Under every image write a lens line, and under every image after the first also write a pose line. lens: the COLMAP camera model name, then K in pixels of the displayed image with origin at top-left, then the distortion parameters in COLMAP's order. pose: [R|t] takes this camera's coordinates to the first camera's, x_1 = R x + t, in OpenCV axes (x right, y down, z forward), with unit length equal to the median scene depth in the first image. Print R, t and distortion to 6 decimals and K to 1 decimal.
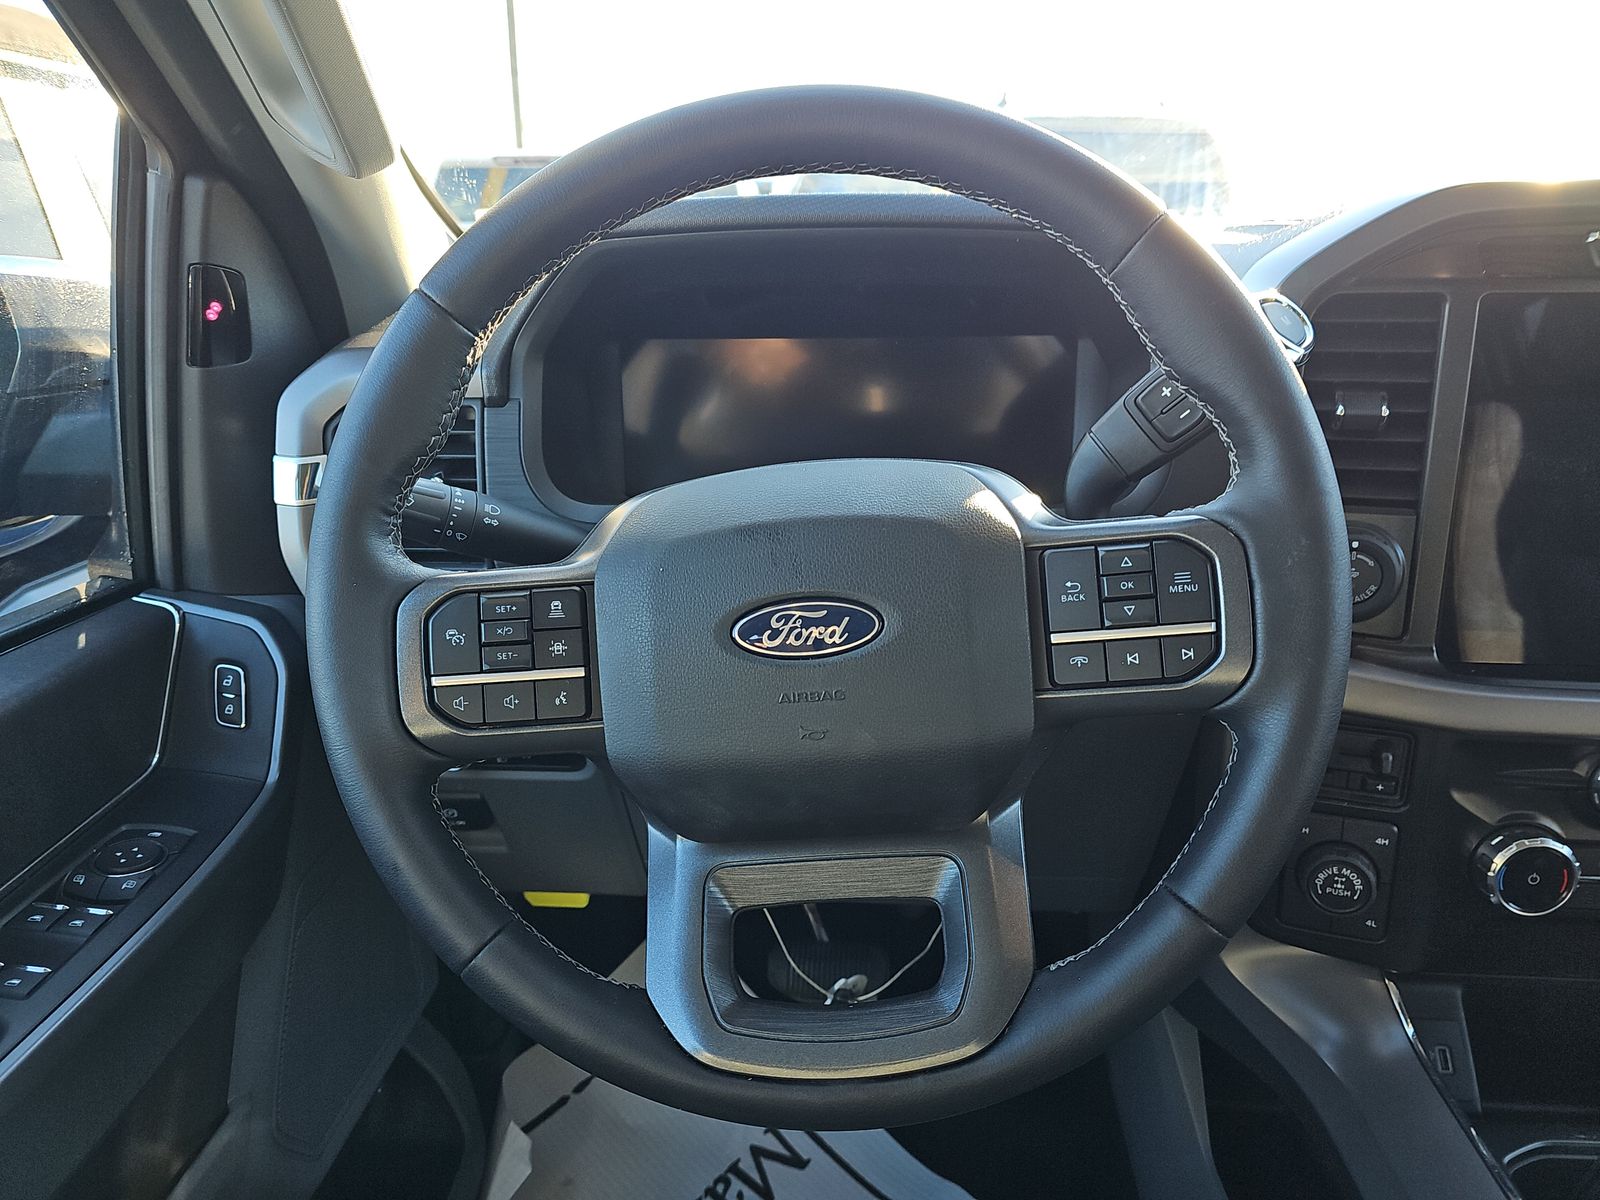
lens RADIAL K [[1073.7, 0, 800.0], [0, 1073.7, 614.4], [0, 0, 1]] dist [0.089614, -0.123224]
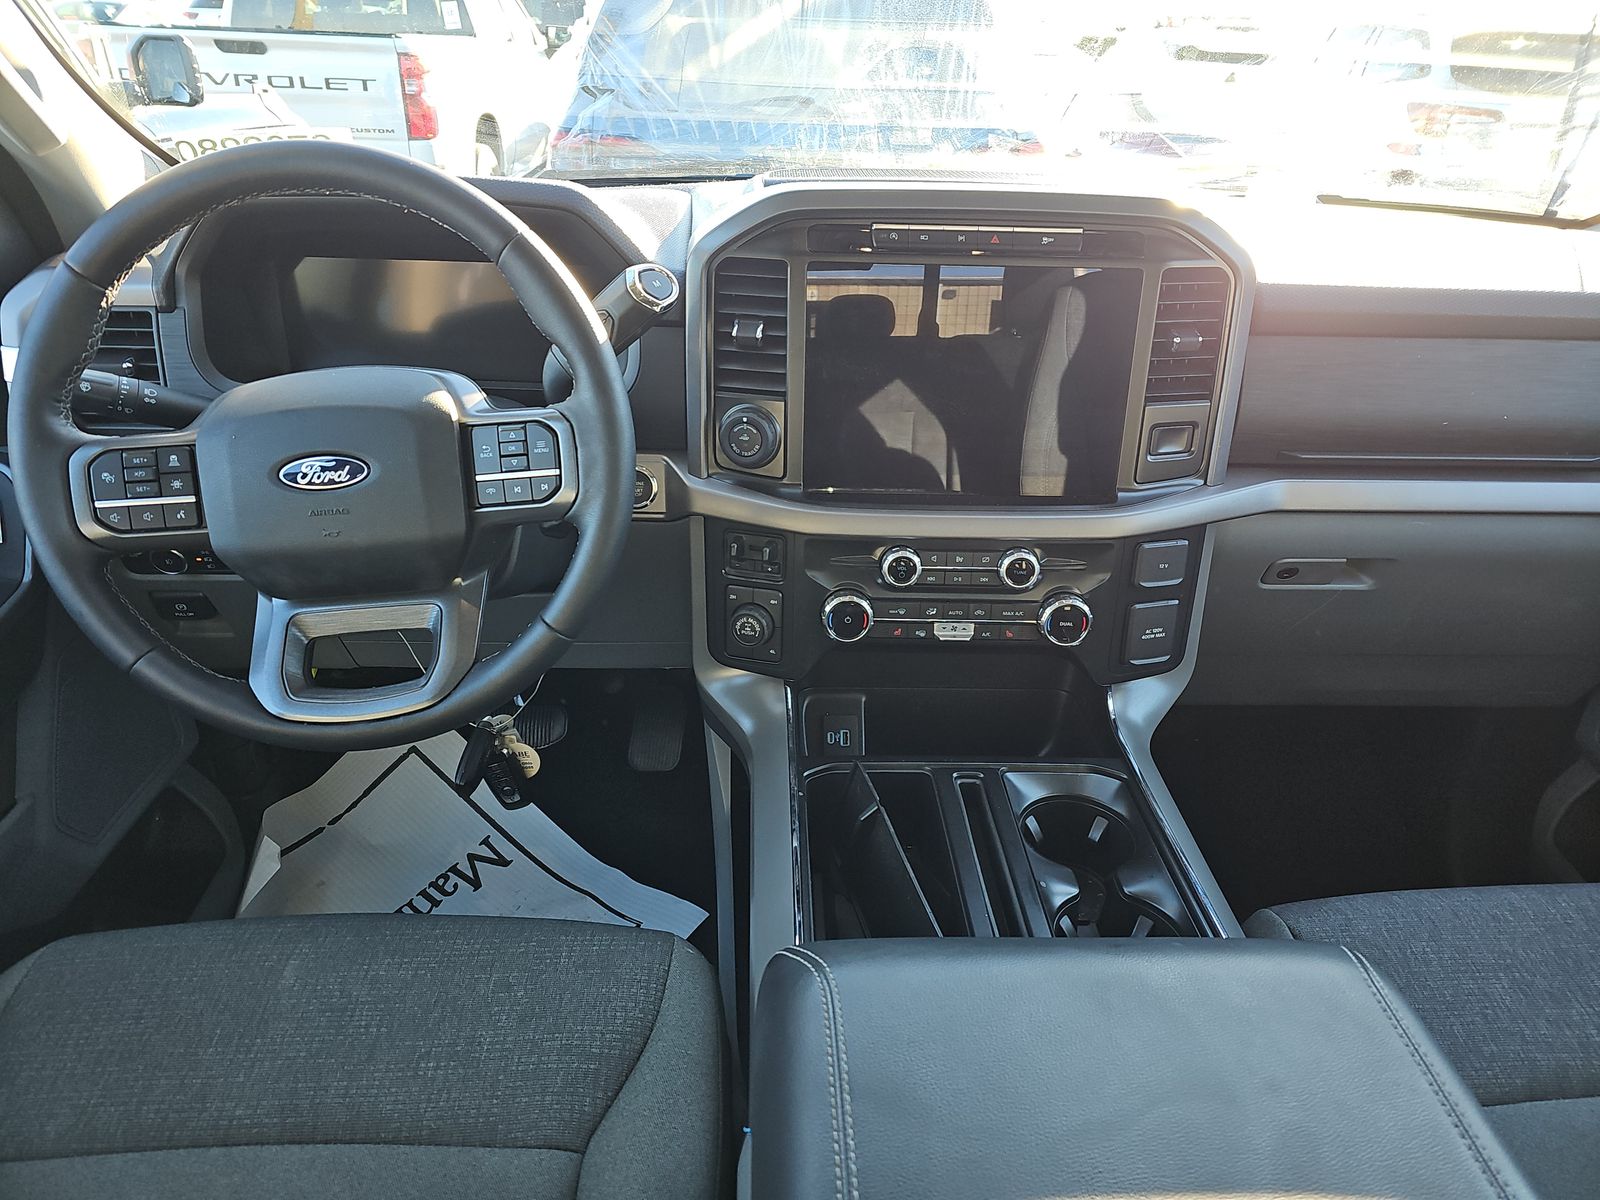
lens RADIAL K [[1075.8, 0, 828.1], [0, 1075.8, 602.0], [0, 0, 1]] dist [0.088012, -0.079838]
pose [[0.992094, -0.020067, 0.123884, 0.557951], [0.002918, 0.990555, 0.137085, -0.018260], [-0.125465, -0.135640, 0.982782, -0.813414]]
